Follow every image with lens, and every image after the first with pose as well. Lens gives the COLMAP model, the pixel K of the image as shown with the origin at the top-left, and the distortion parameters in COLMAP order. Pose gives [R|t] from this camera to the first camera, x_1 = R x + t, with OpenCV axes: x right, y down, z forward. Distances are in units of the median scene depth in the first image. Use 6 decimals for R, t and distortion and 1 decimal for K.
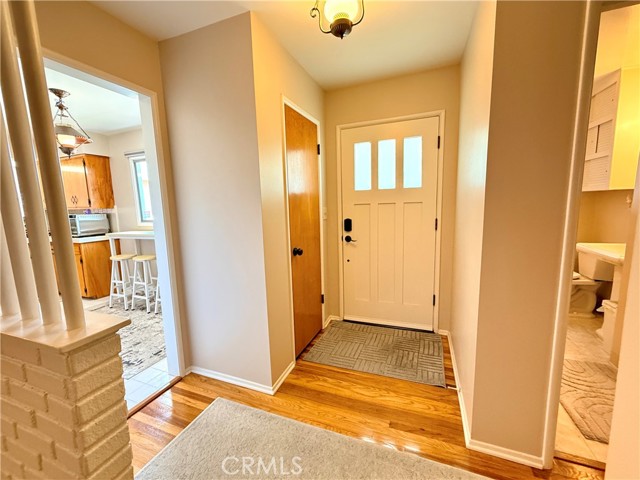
lens RADIAL K [[260.1, 0, 318.6], [0, 260.1, 241.1], [0, 0, 1]] dist [-0.000785, 0.000194]
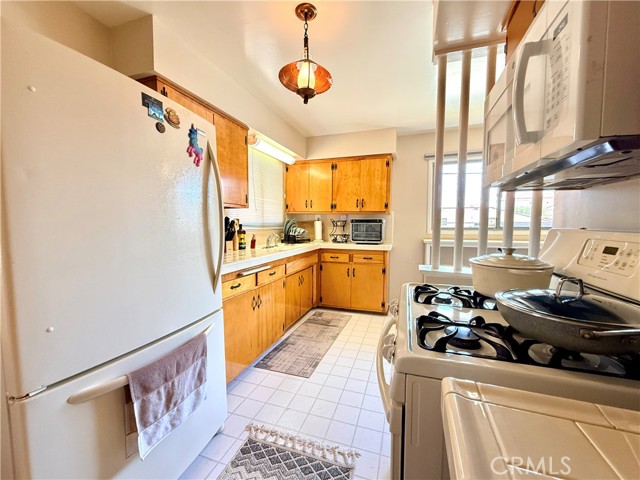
lens RADIAL K [[260.1, 0, 321.3], [0, 260.1, 241.5], [0, 0, 1]] dist [-0.000785, 0.000194]
pose [[0.998535, 0.027654, 0.046513, -1.137606], [-0.024577, 0.997551, -0.065485, 0.038317], [-0.048210, 0.064246, 0.996769, 0.114710]]
